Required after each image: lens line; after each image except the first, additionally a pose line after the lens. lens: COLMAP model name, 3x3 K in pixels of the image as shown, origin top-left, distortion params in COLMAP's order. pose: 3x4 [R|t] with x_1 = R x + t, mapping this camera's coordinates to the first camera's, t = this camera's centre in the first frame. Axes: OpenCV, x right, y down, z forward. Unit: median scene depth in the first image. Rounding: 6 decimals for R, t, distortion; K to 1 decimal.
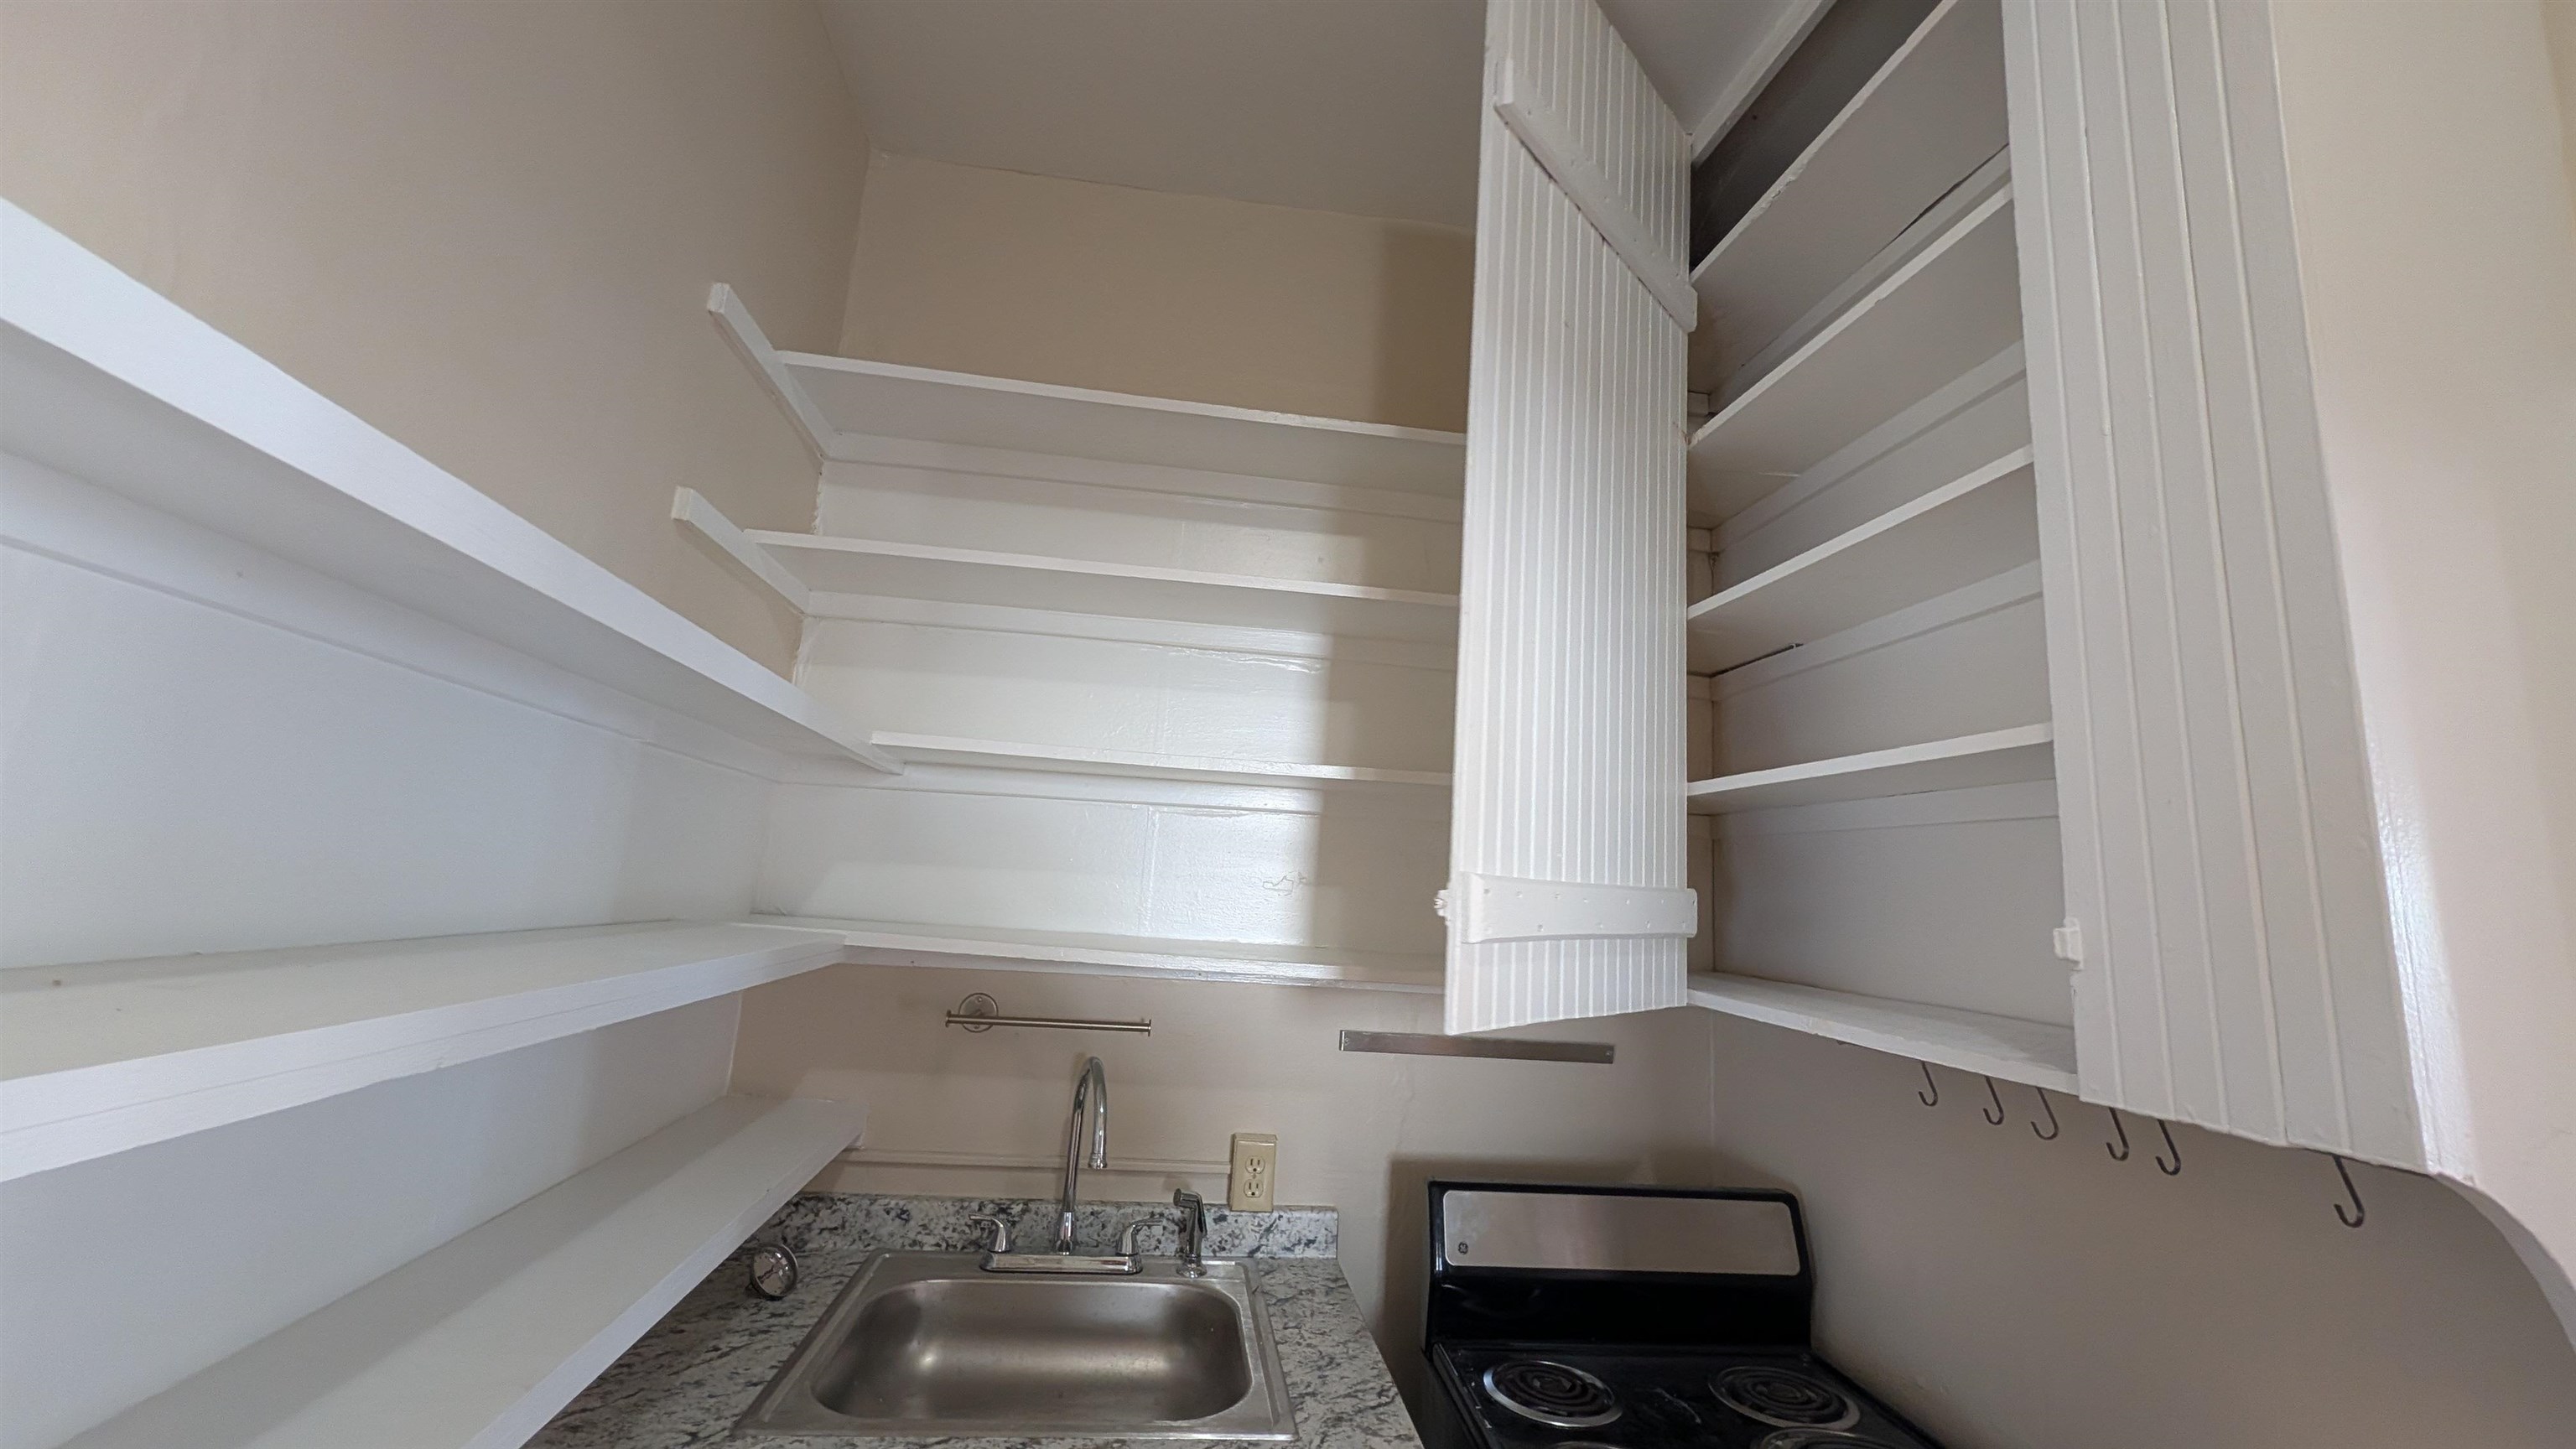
lens RADIAL K [[986.5, 0, 1289.9], [0, 986.5, 720.0], [0, 0, 1]] dist [0.000409, -0.000071]
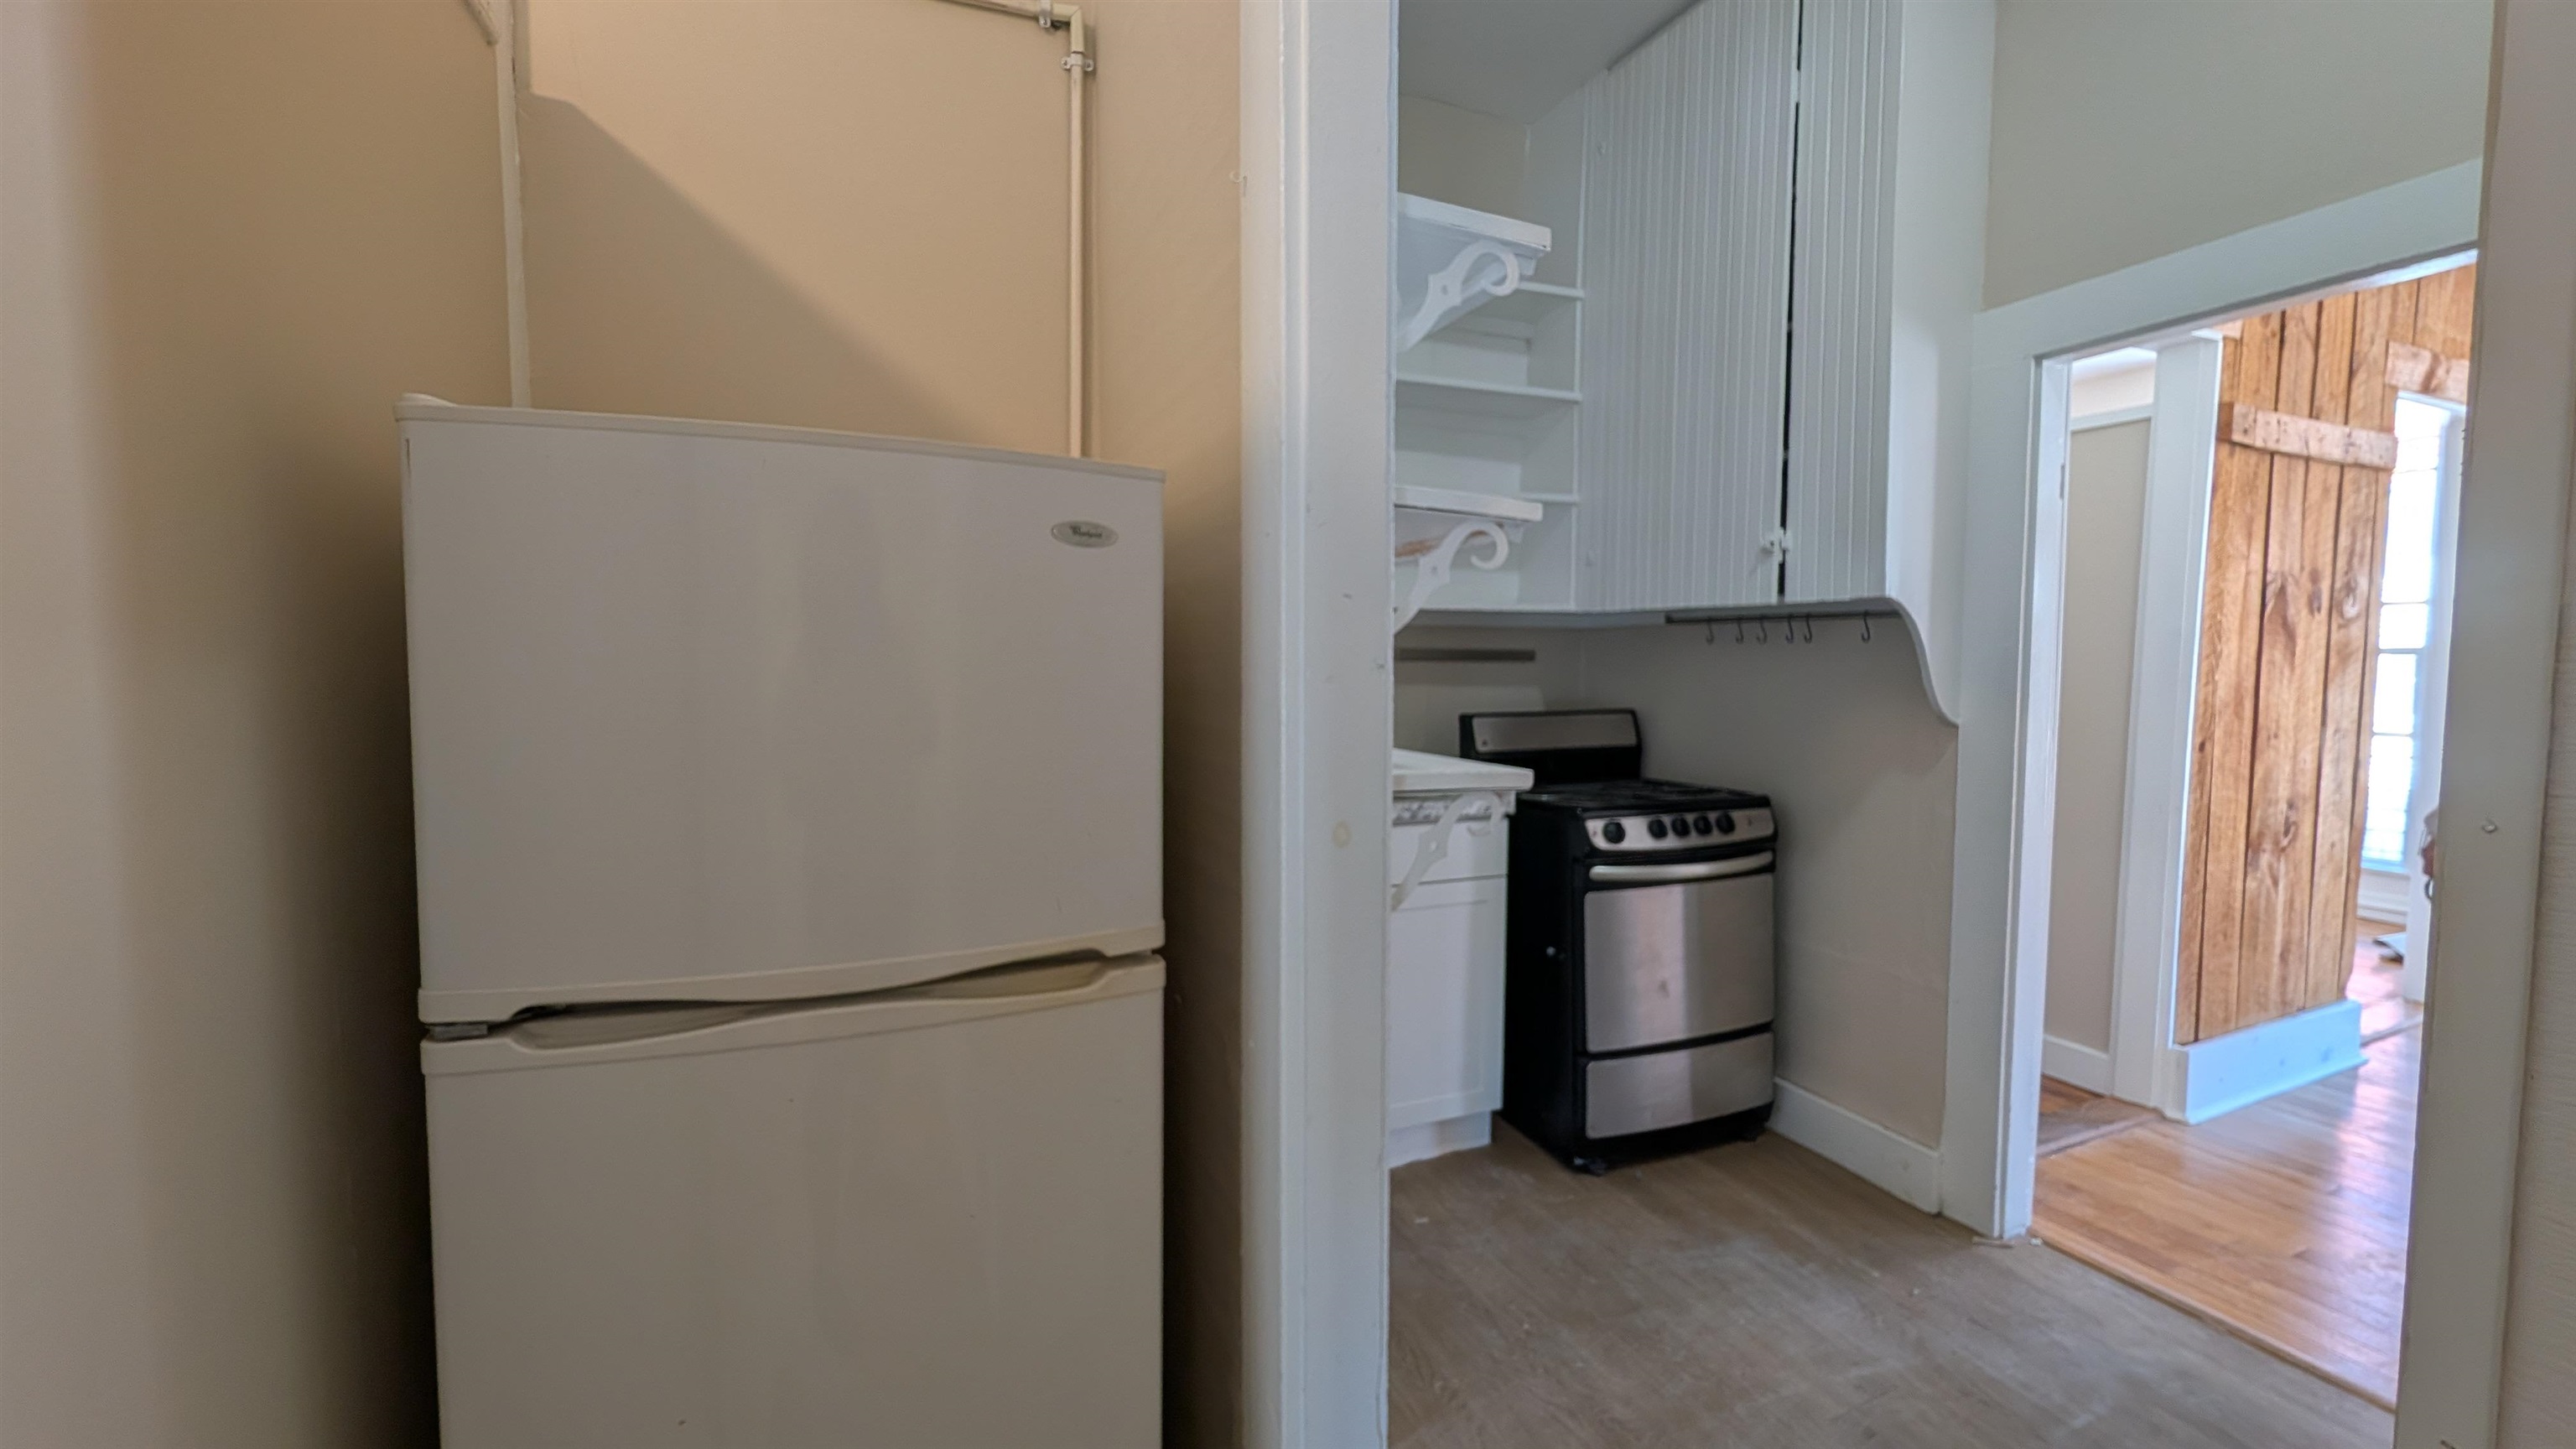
lens RADIAL K [[968.6, 0, 1288.0], [0, 968.6, 724.5], [0, 0, 1]] dist [0.001247, 0.000013]
pose [[0.969196, -0.077418, 0.233805, -0.585641], [0.016836, 0.967917, 0.250706, 0.020716], [-0.245713, -0.239047, 0.939405, -0.620240]]
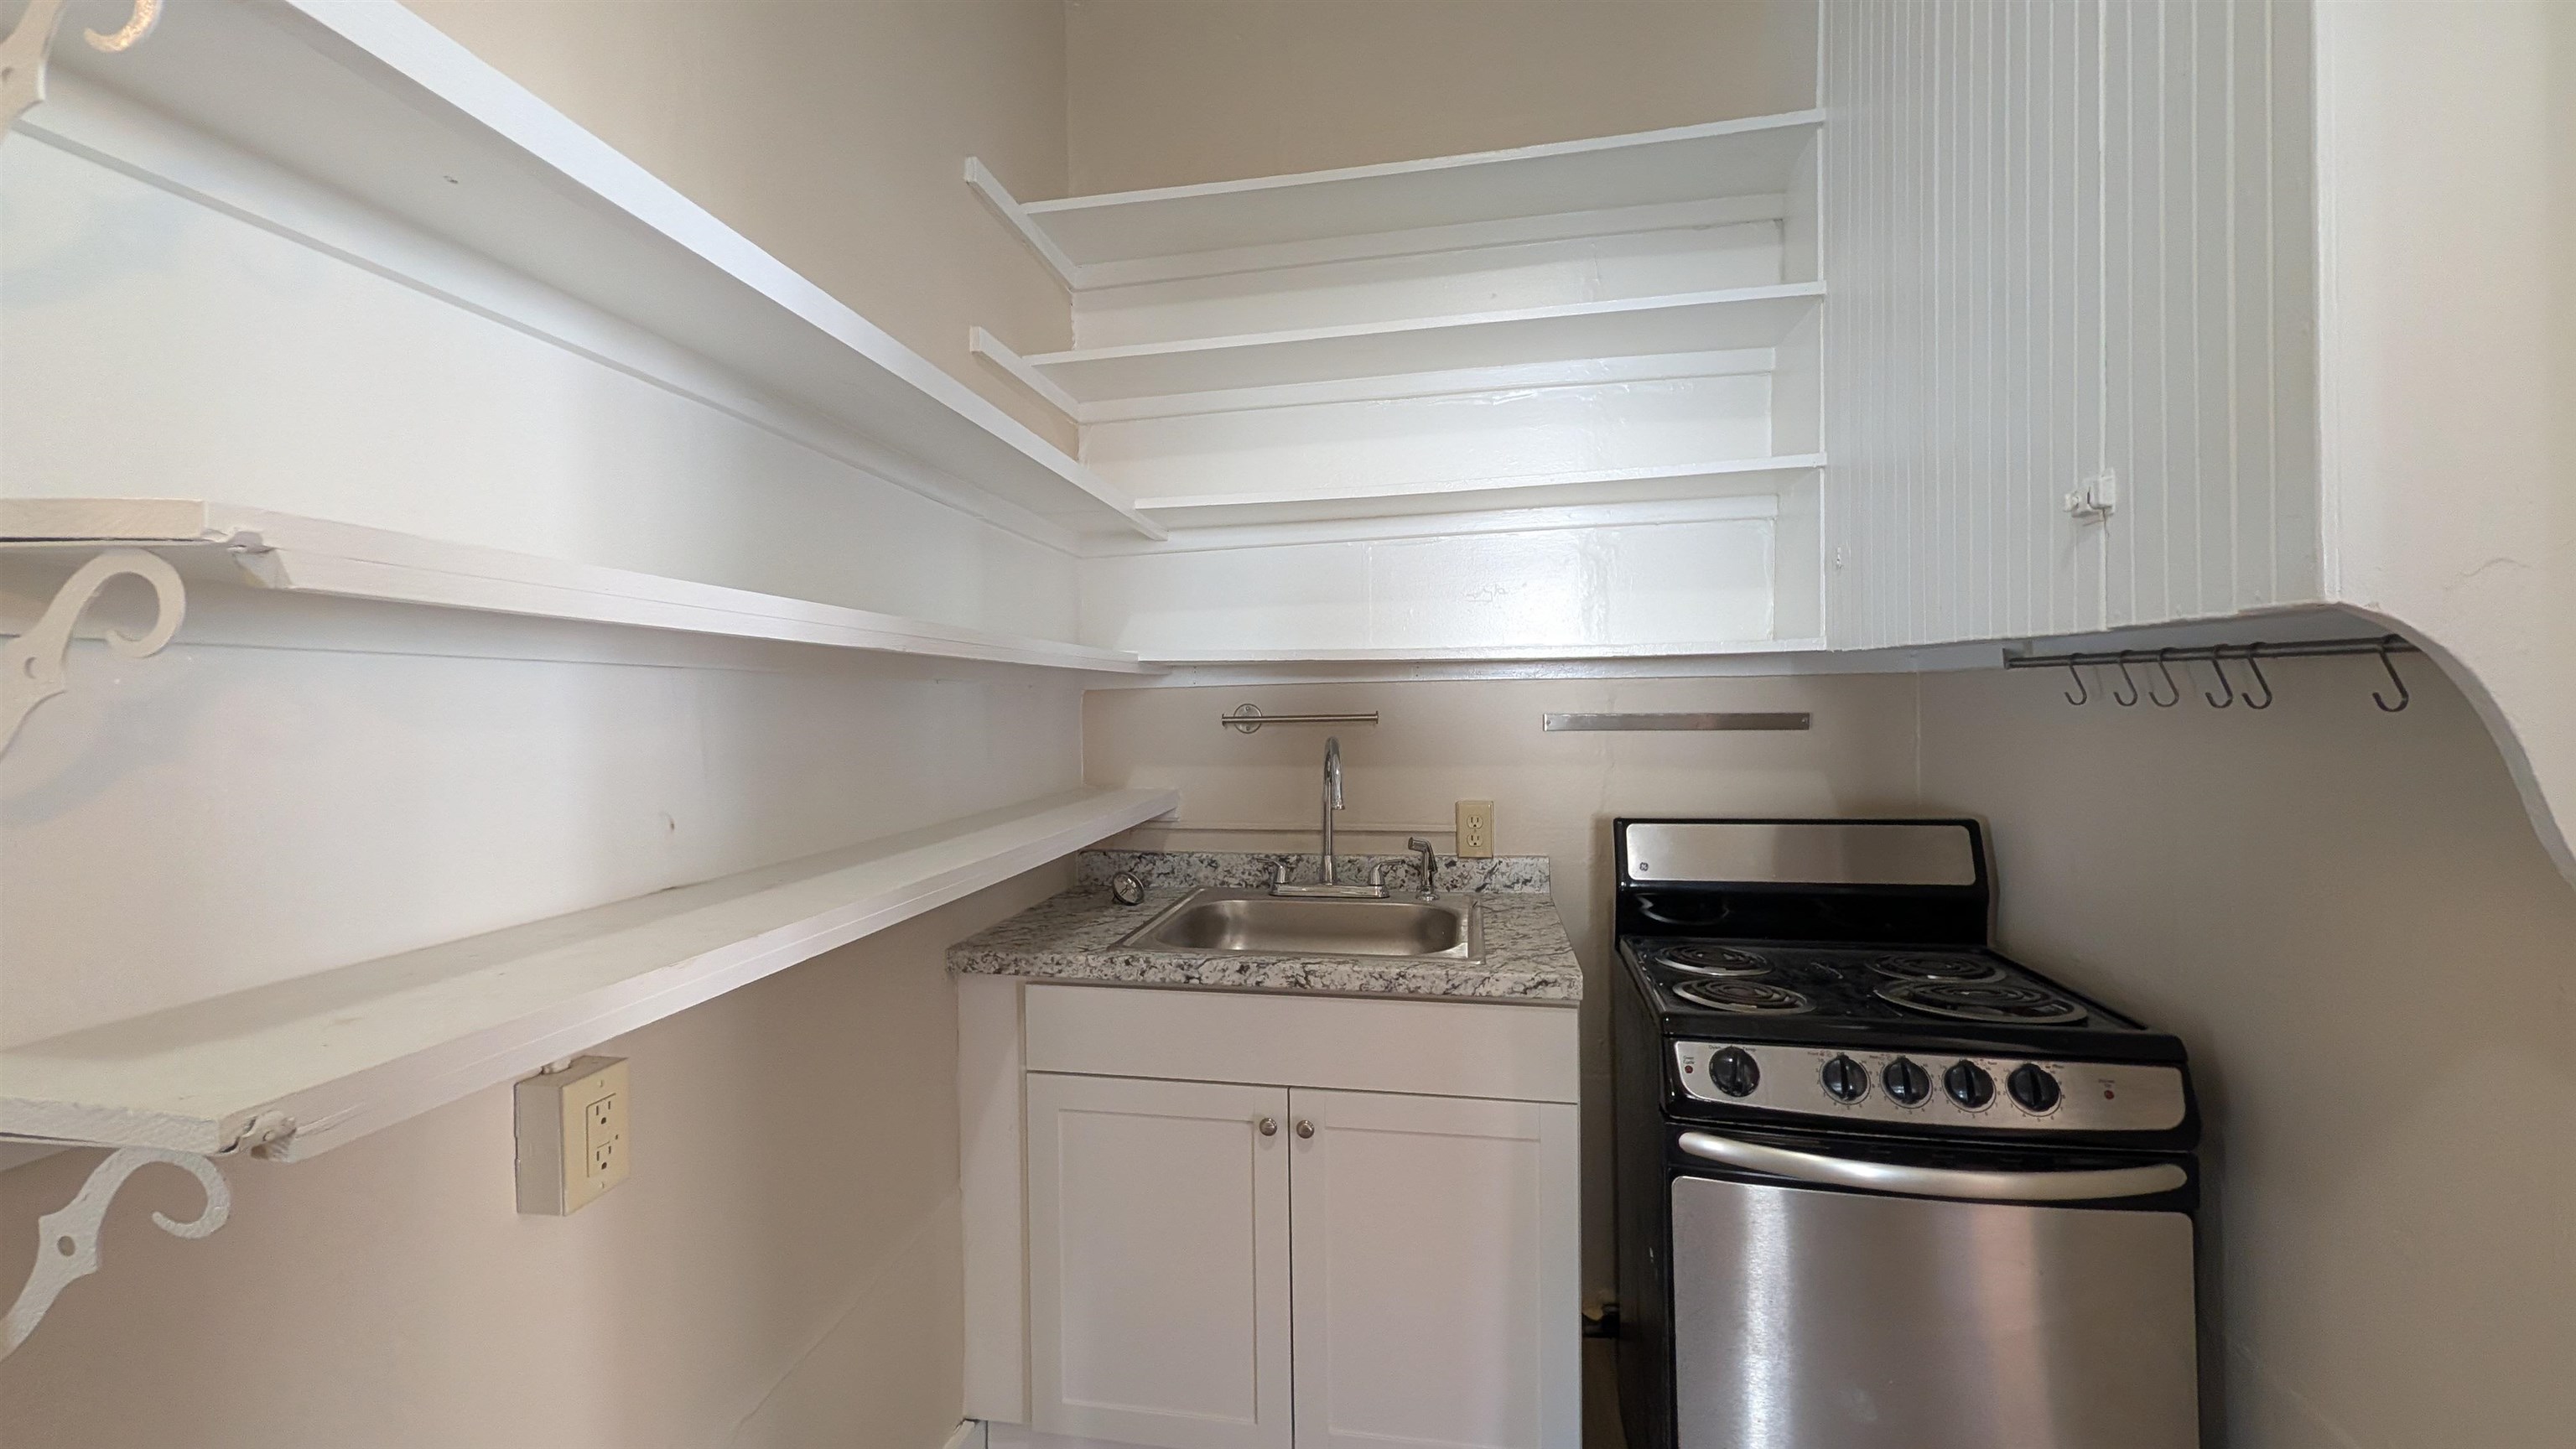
lens RADIAL K [[986.5, 0, 1289.9], [0, 986.5, 720.0], [0, 0, 1]] dist [0.000409, -0.000071]
pose [[0.949779, -0.072811, -0.304333, 0.134887], [0.127919, 0.977921, 0.165251, 0.100131], [0.285581, -0.195882, 0.938122, -0.199578]]
